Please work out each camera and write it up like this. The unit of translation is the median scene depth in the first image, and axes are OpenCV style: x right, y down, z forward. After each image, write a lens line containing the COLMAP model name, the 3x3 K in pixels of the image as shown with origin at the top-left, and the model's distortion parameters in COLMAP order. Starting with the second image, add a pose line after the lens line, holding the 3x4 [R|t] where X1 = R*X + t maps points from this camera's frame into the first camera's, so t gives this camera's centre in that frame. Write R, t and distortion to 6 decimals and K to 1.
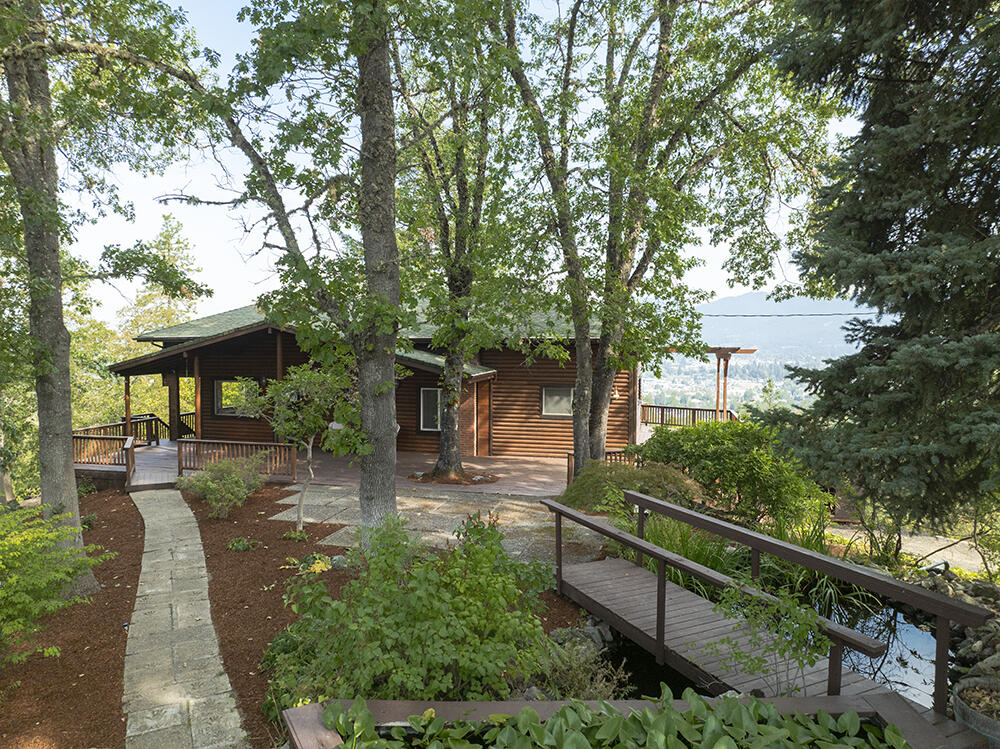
lens RADIAL K [[702.4, 0, 496.7], [0, 702.4, 375.3], [0, 0, 1]] dist [-0.038624, 0.000886]
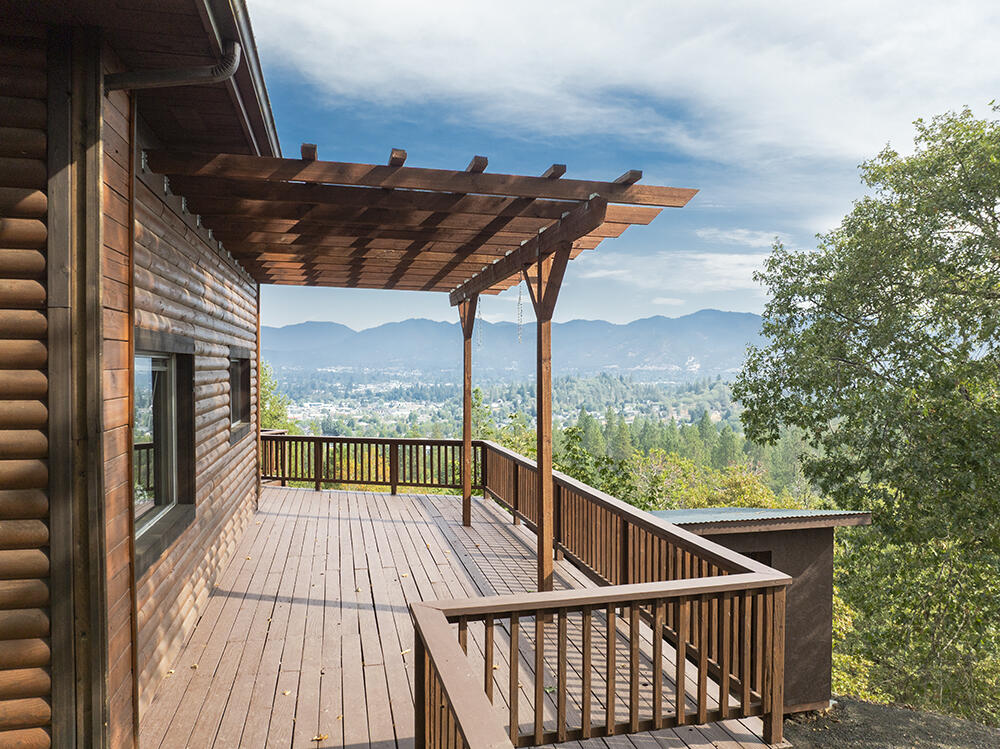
lens RADIAL K [[703.4, 0, 498.8], [0, 703.4, 376.7], [0, 0, 1]] dist [-0.045908, 0.022278]
pose [[0.891550, -0.008552, 0.452842, 0.273355], [0.023370, 0.999359, -0.027137, 0.041000], [-0.452319, 0.034777, 0.891178, 1.099370]]
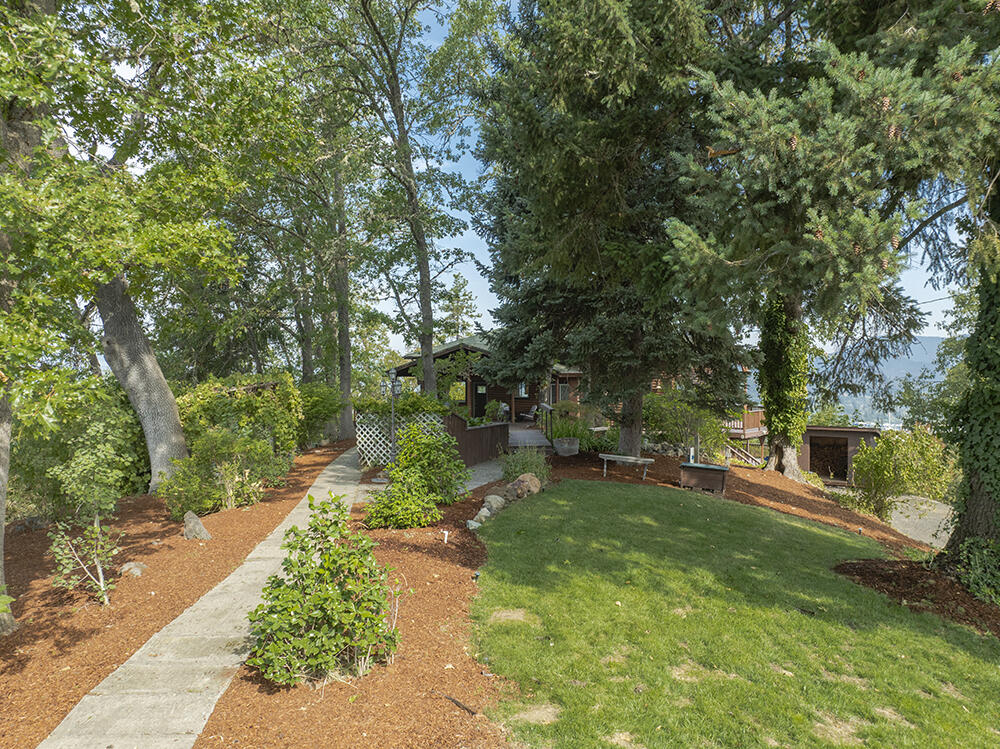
lens RADIAL K [[703.4, 0, 498.8], [0, 703.4, 376.7], [0, 0, 1]] dist [-0.045908, 0.022278]
pose [[0.914623, -0.001124, -0.404307, 0.637677], [-0.020902, 0.998528, -0.050059, 0.122525], [0.403768, 0.054236, 0.913252, -0.793062]]
